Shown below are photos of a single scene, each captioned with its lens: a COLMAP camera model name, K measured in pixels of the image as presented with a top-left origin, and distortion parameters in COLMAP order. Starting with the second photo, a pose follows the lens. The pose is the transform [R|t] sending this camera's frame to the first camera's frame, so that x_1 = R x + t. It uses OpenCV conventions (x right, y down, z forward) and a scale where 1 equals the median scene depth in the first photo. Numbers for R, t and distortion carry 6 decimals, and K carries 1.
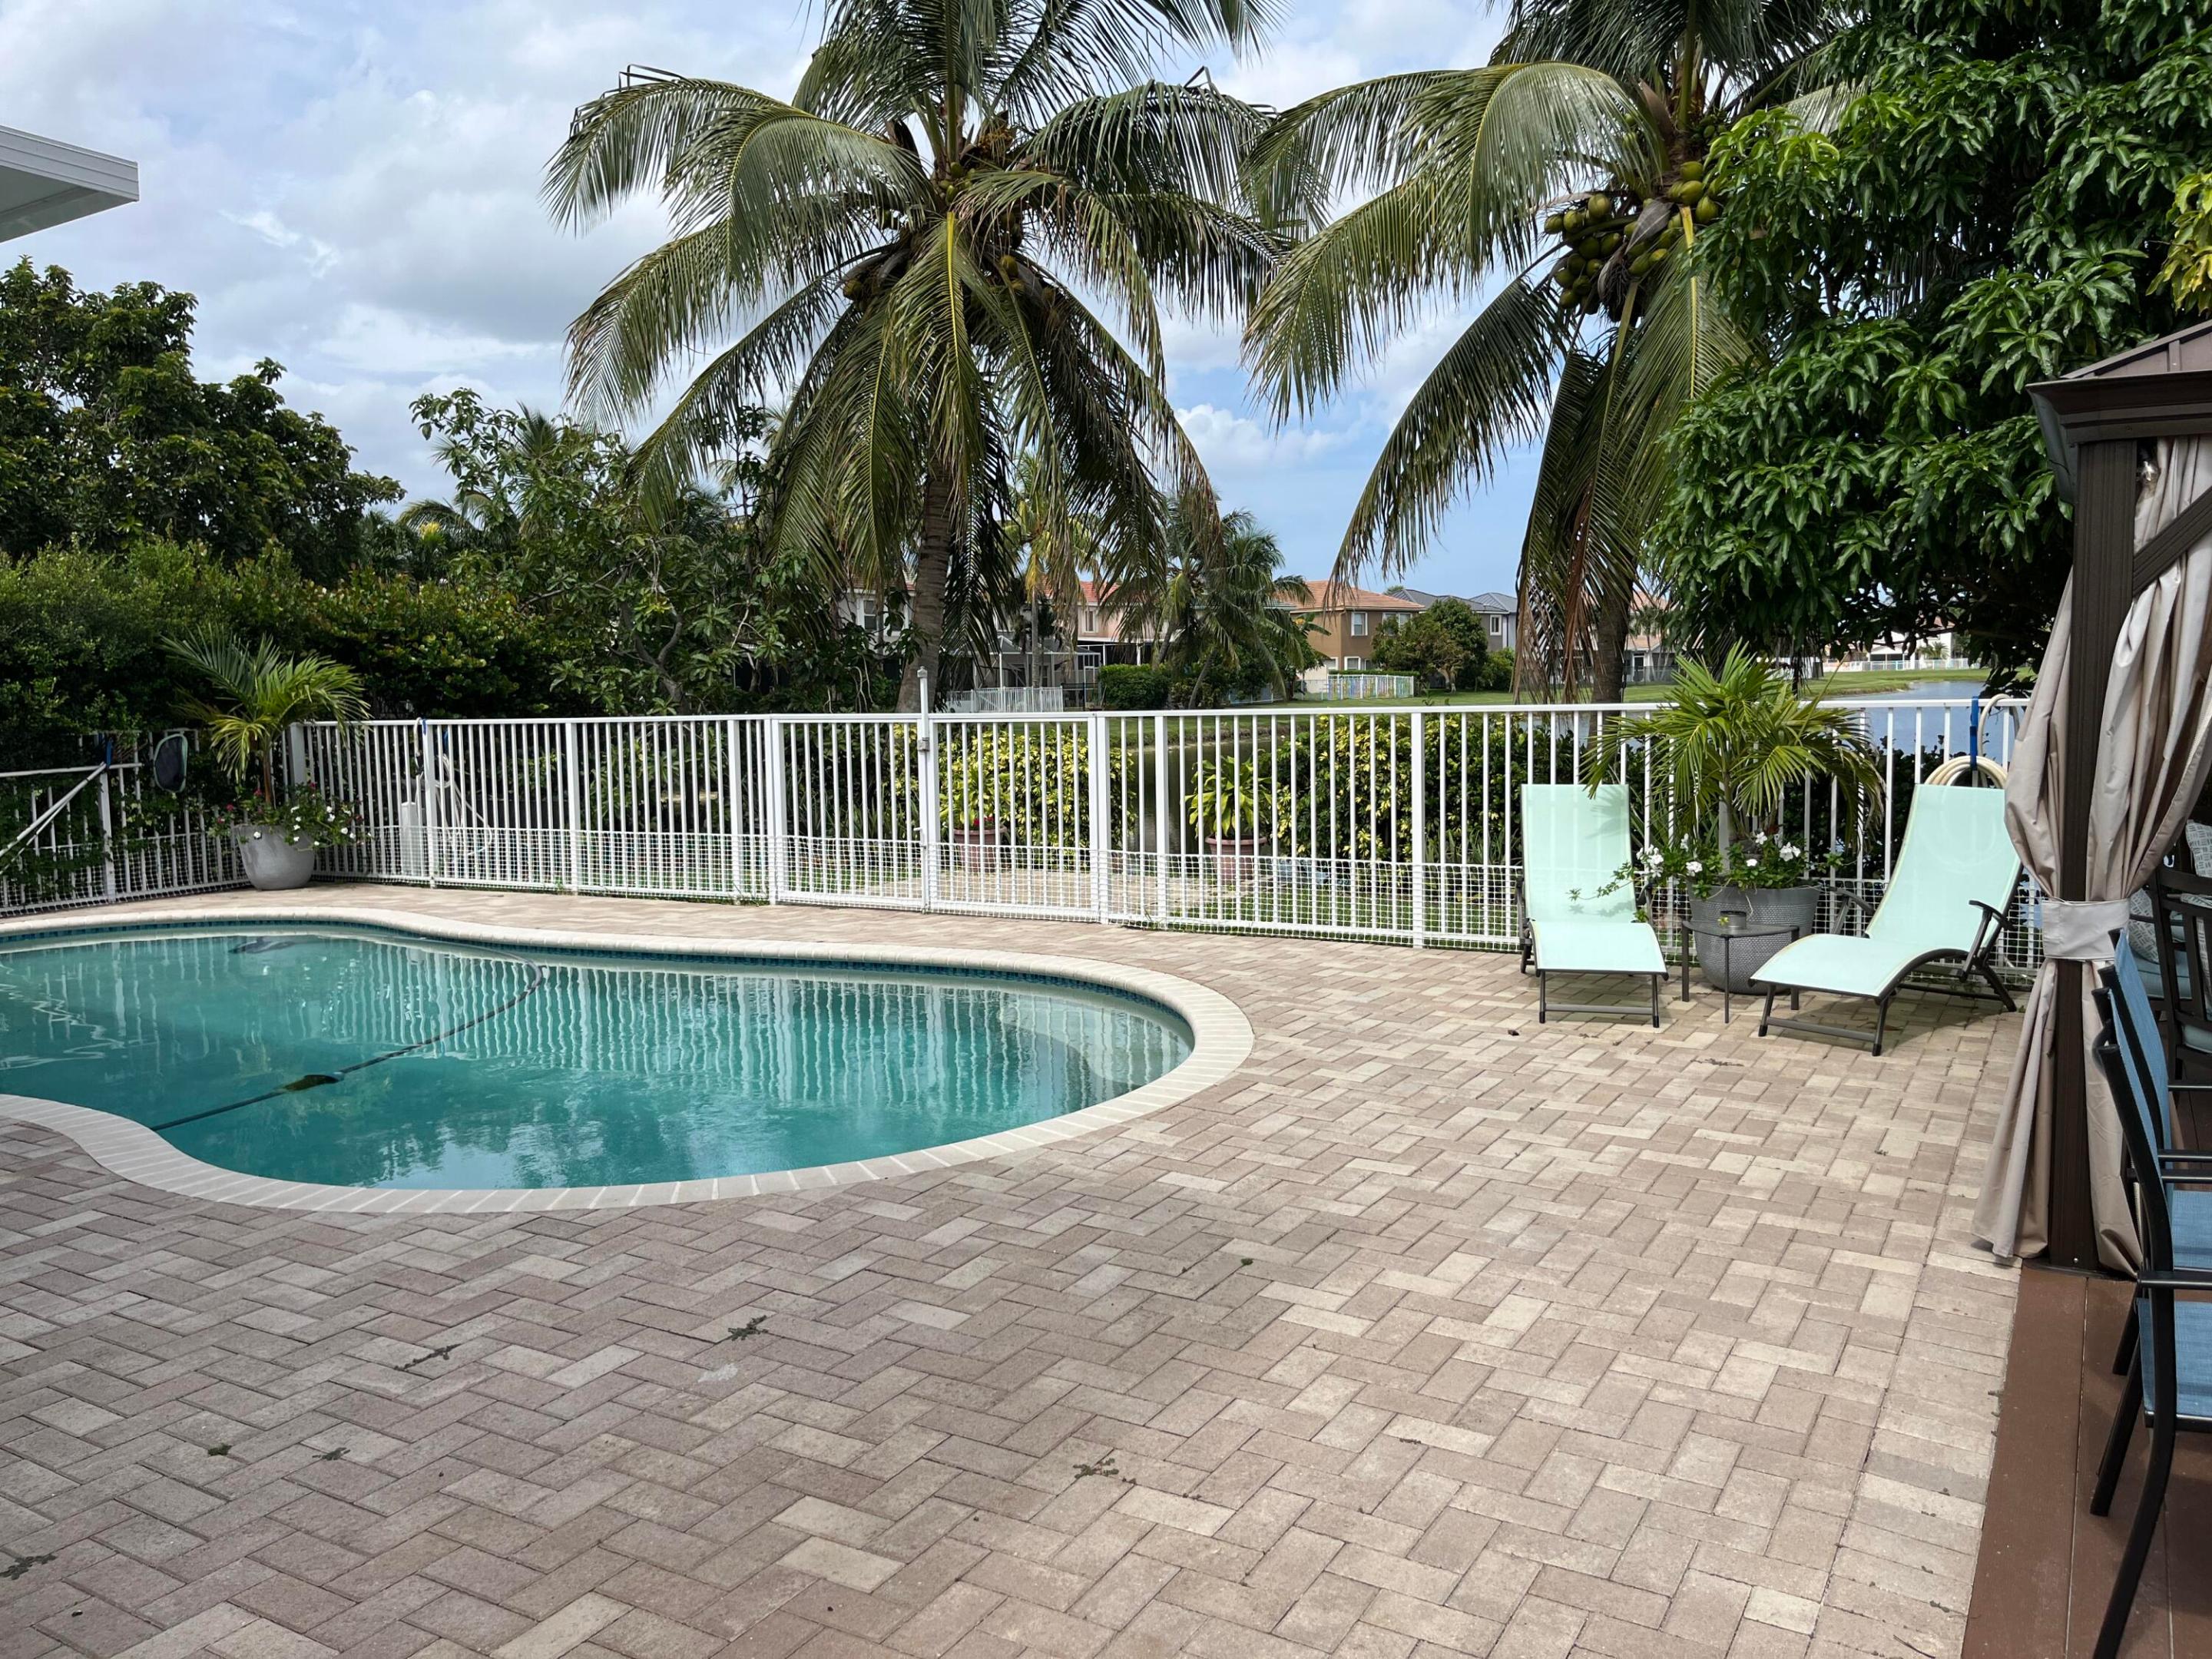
lens RADIAL K [[1683.7, 0, 1120.3], [0, 1683.7, 828.1], [0, 0, 1]] dist [0.053703, -0.083225]
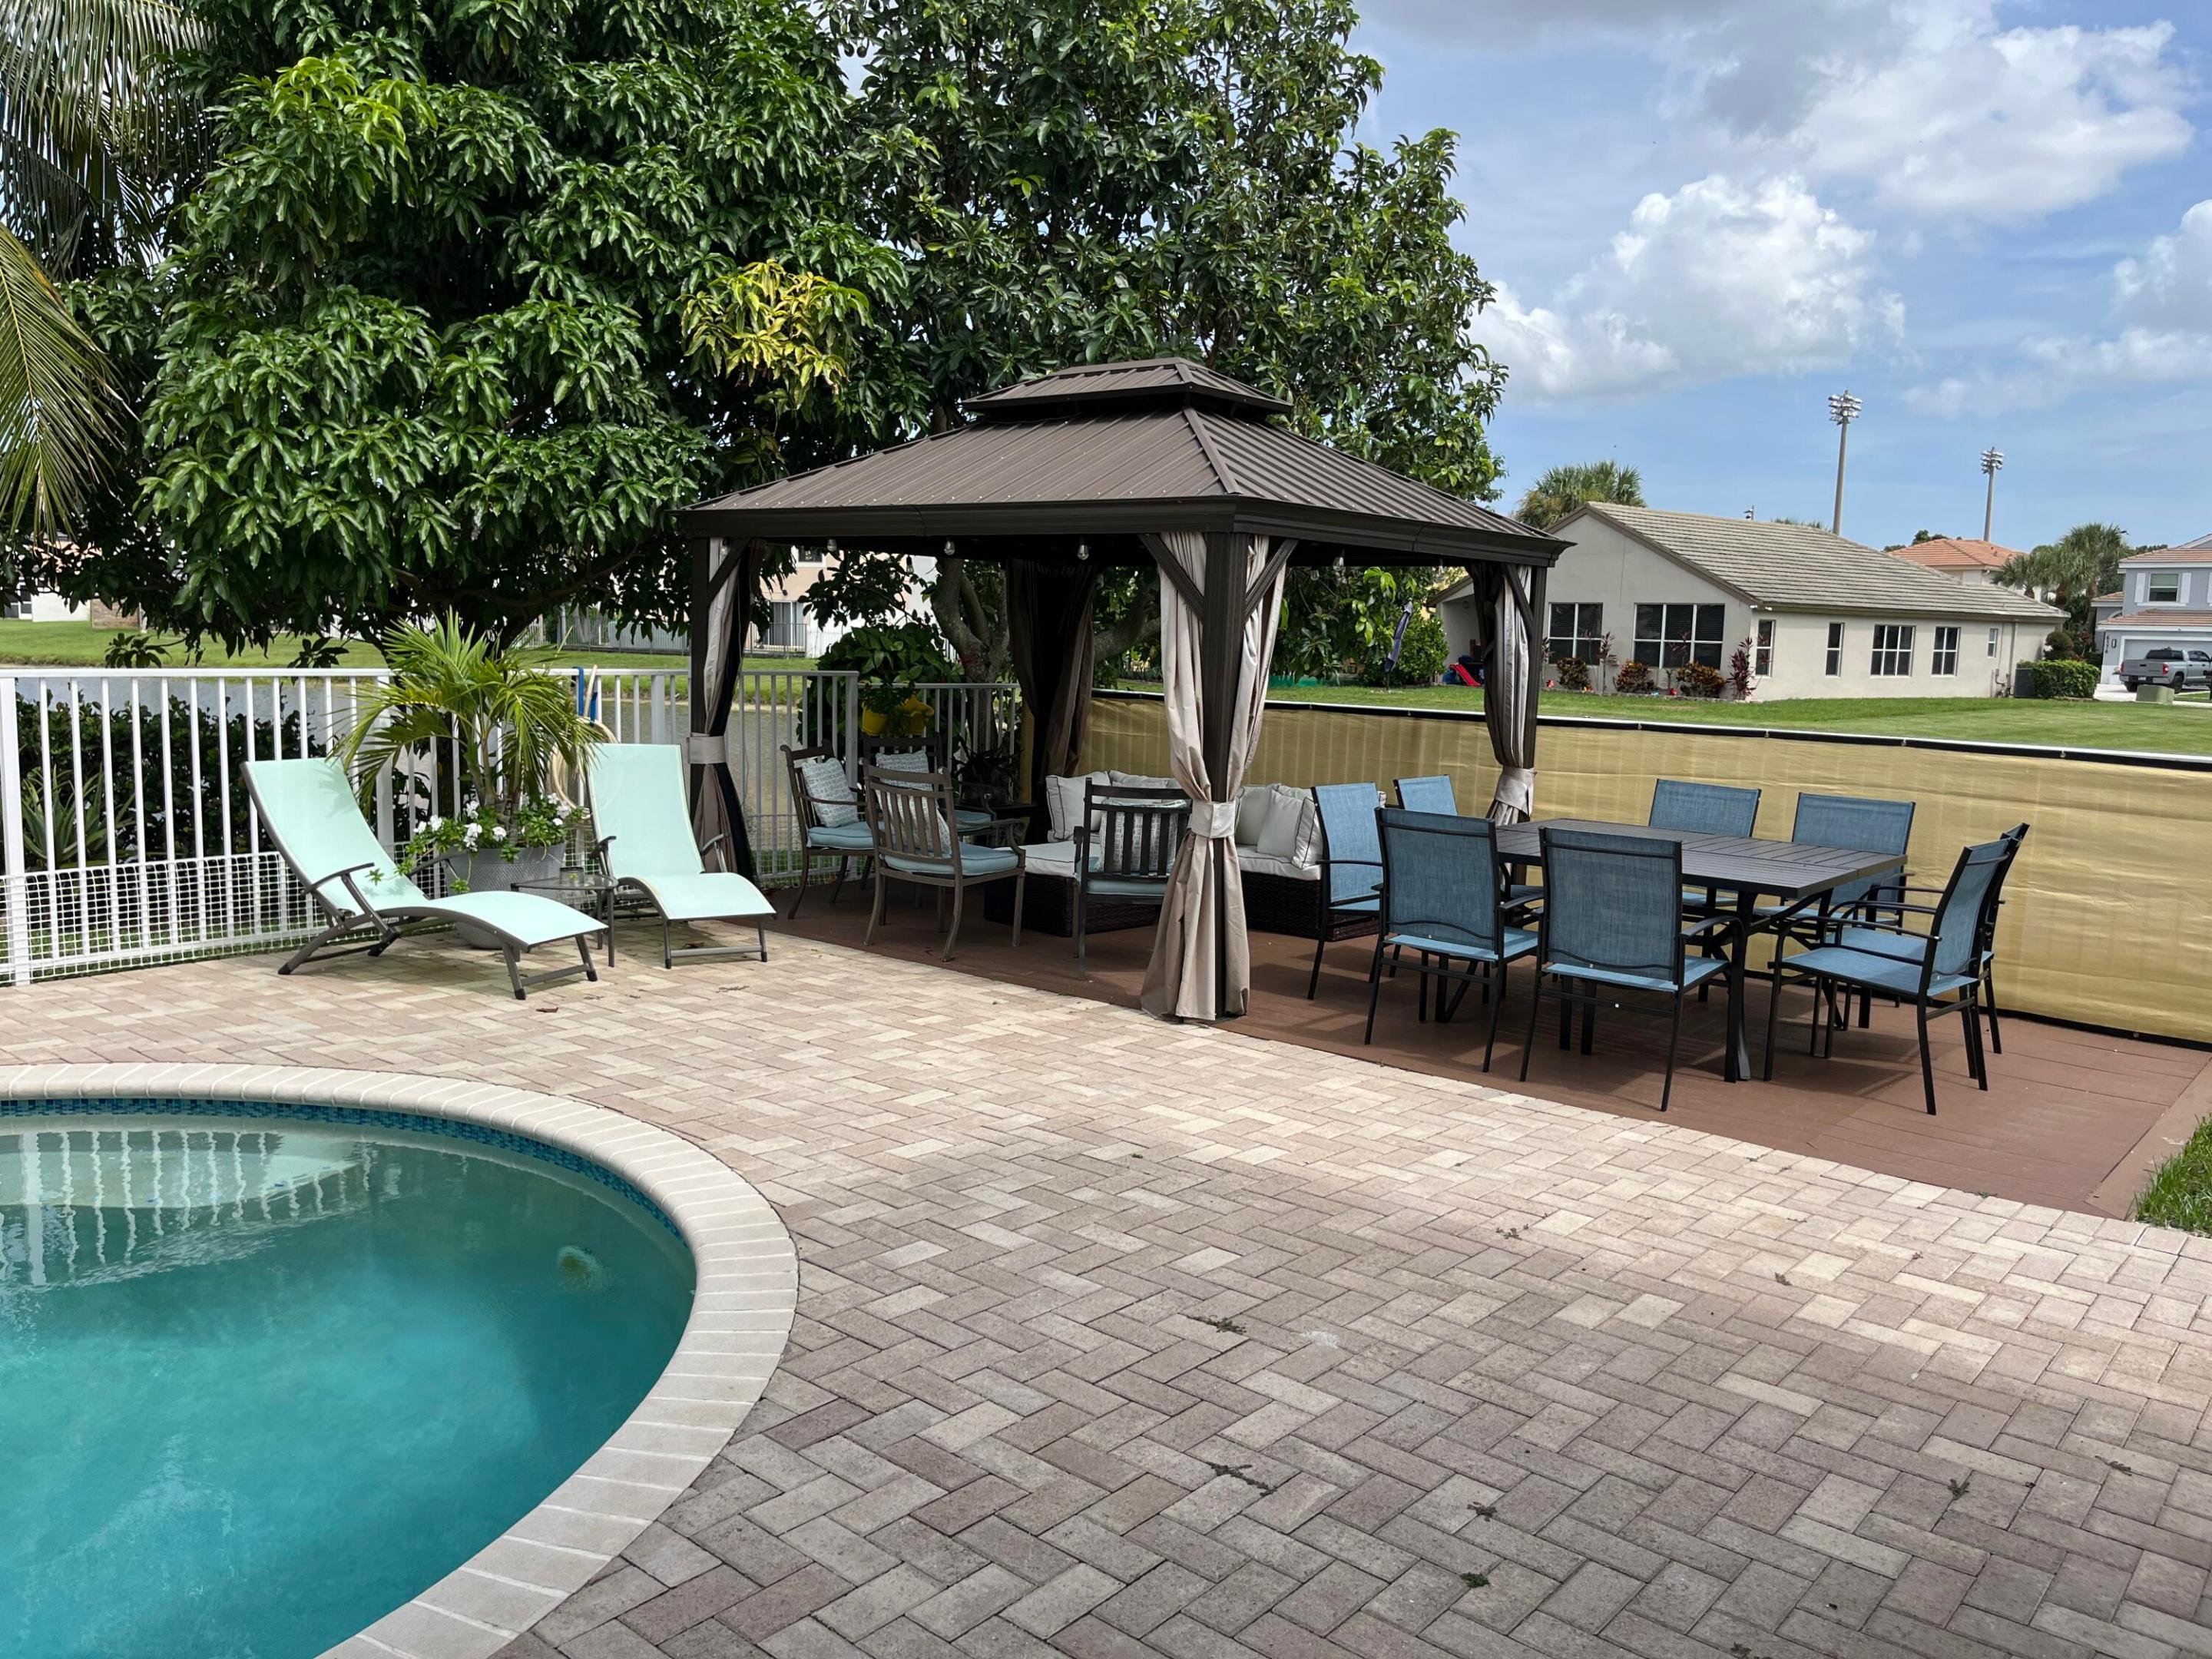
lens RADIAL K [[1683.7, 0, 1120.3], [0, 1683.7, 828.1], [0, 0, 1]] dist [0.053703, -0.083225]
pose [[0.166197, -0.091028, 0.981882, -1.085191], [0.060282, 0.994806, 0.082023, -0.073354], [-0.984248, 0.045558, 0.170821, 0.804800]]
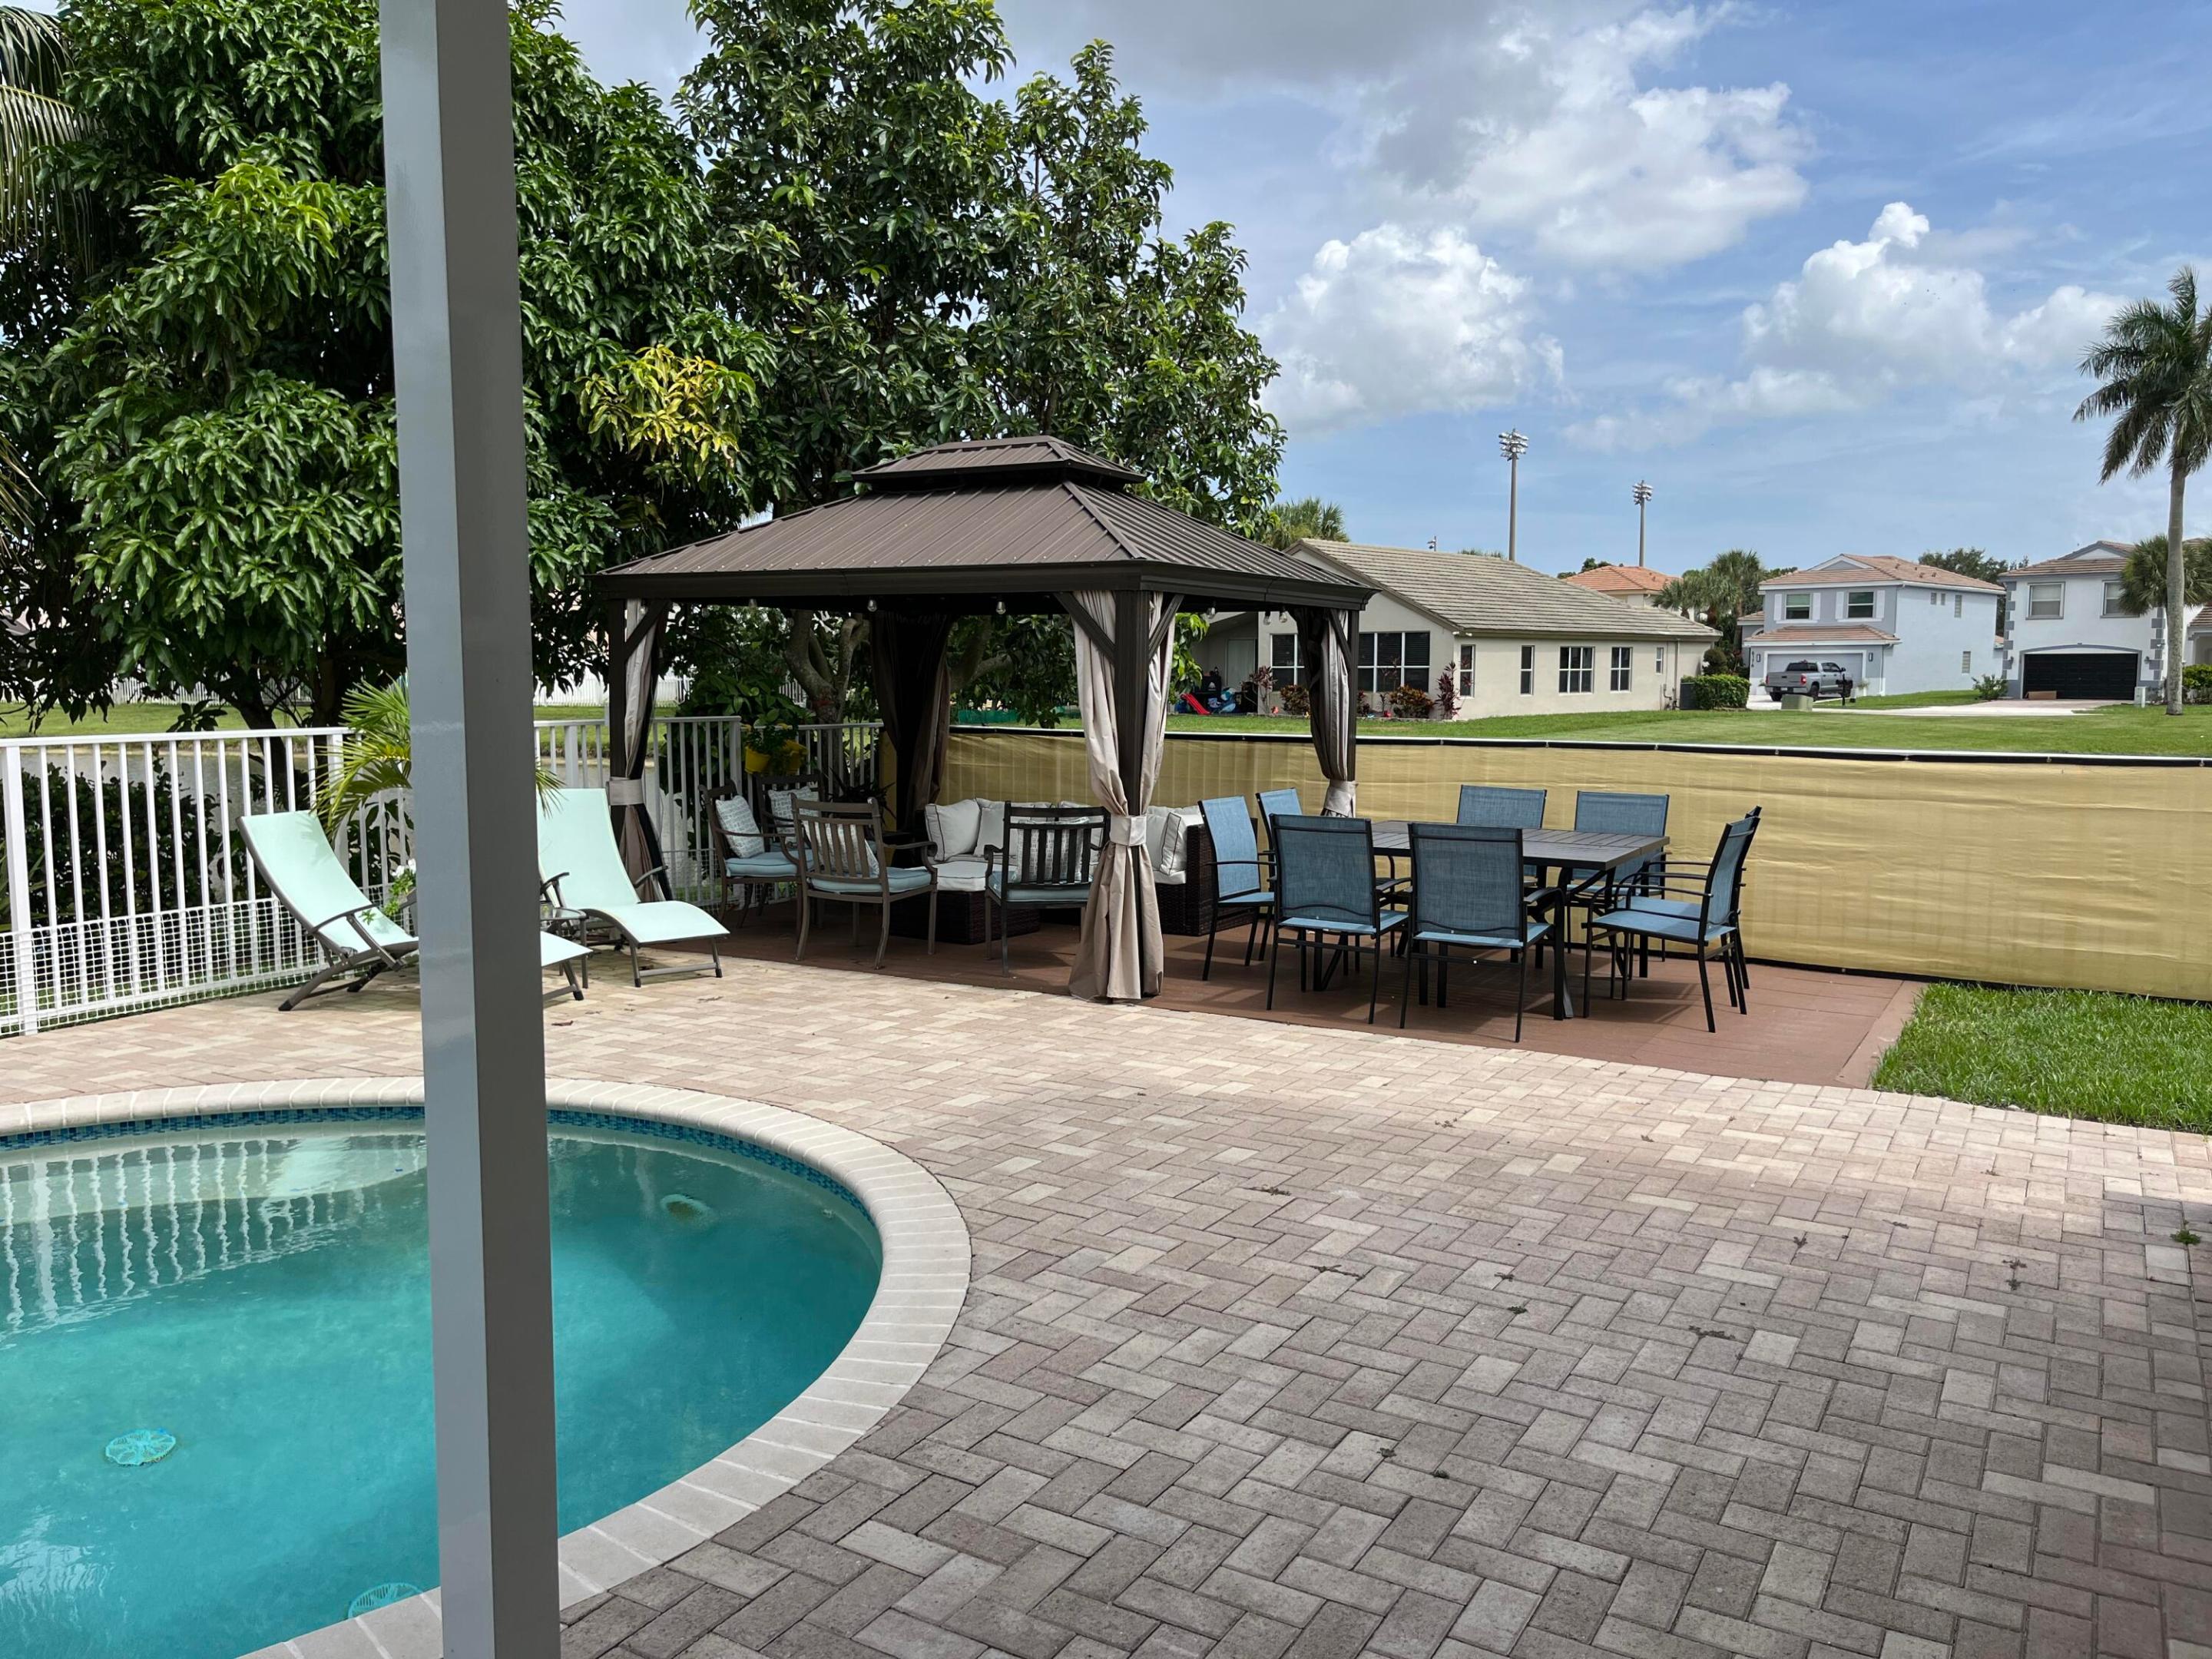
lens RADIAL K [[1683.7, 0, 1120.3], [0, 1683.7, 828.1], [0, 0, 1]] dist [0.053703, -0.083225]
pose [[-0.001868, -0.074252, 0.997238, -1.404002], [0.091531, 0.993041, 0.074111, -0.090080], [-0.995800, 0.091417, 0.004941, 0.998395]]
